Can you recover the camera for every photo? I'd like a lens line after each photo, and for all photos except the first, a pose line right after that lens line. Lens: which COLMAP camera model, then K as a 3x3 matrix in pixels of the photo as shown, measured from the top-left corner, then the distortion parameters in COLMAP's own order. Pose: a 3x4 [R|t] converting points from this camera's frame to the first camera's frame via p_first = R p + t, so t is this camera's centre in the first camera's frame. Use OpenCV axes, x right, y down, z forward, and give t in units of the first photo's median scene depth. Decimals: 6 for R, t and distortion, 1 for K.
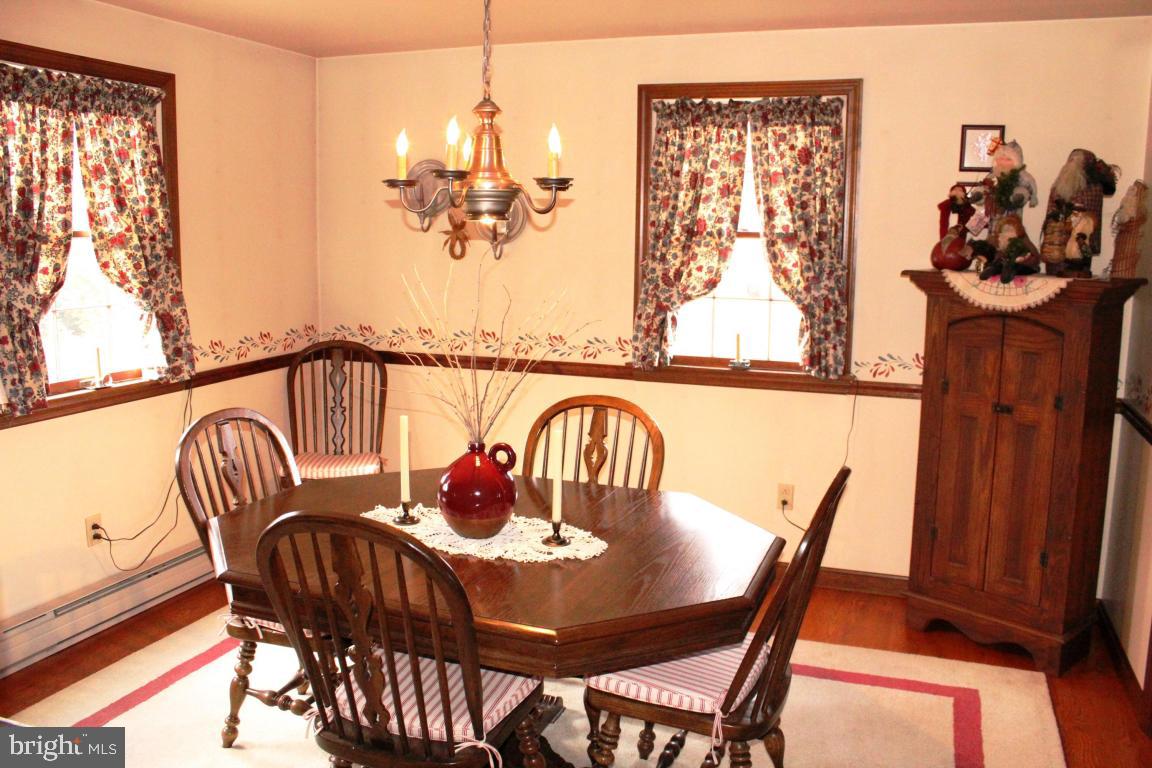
lens RADIAL K [[958.8, 0, 578.3], [0, 958.8, 387.7], [0, 0, 1]] dist [-0.154662, 0.120948]
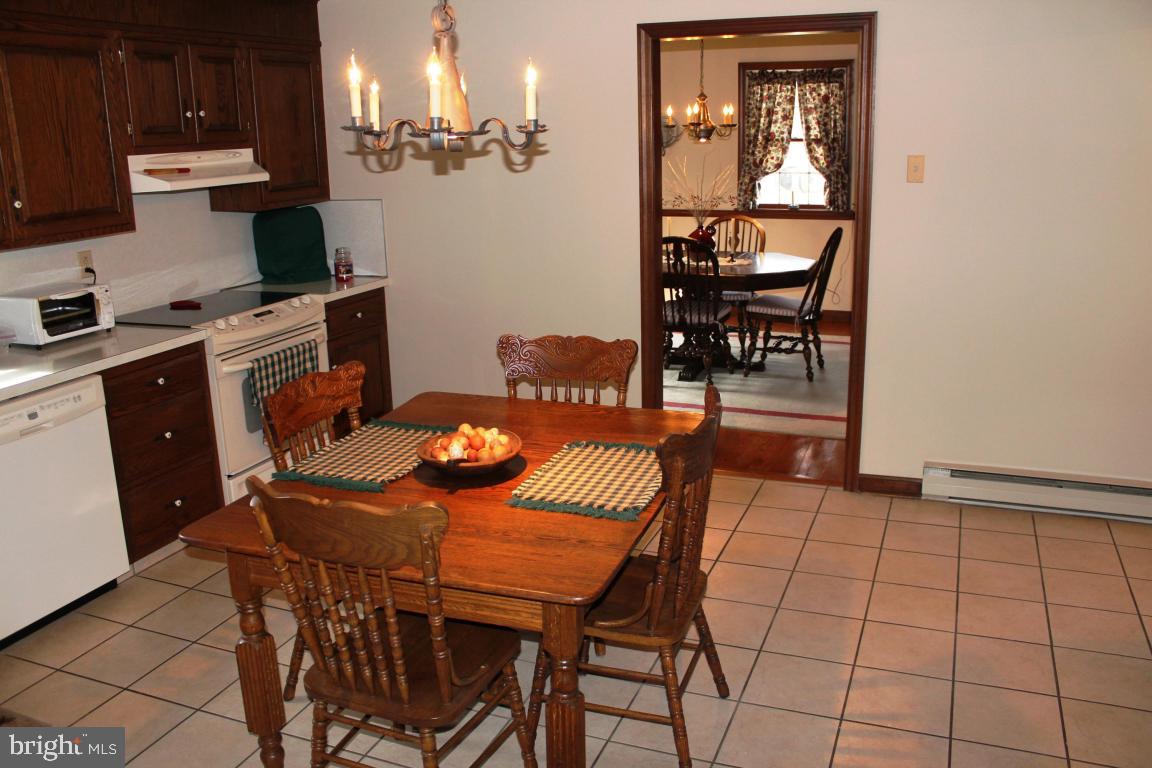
lens RADIAL K [[958.8, 0, 580.7], [0, 958.8, 381.6], [0, 0, 1]] dist [-0.154662, 0.120948]
pose [[0.999112, -0.028692, -0.030848, -0.219644], [0.031487, 0.995047, 0.094290, 0.136526], [0.027990, -0.095178, 0.995067, -0.986990]]
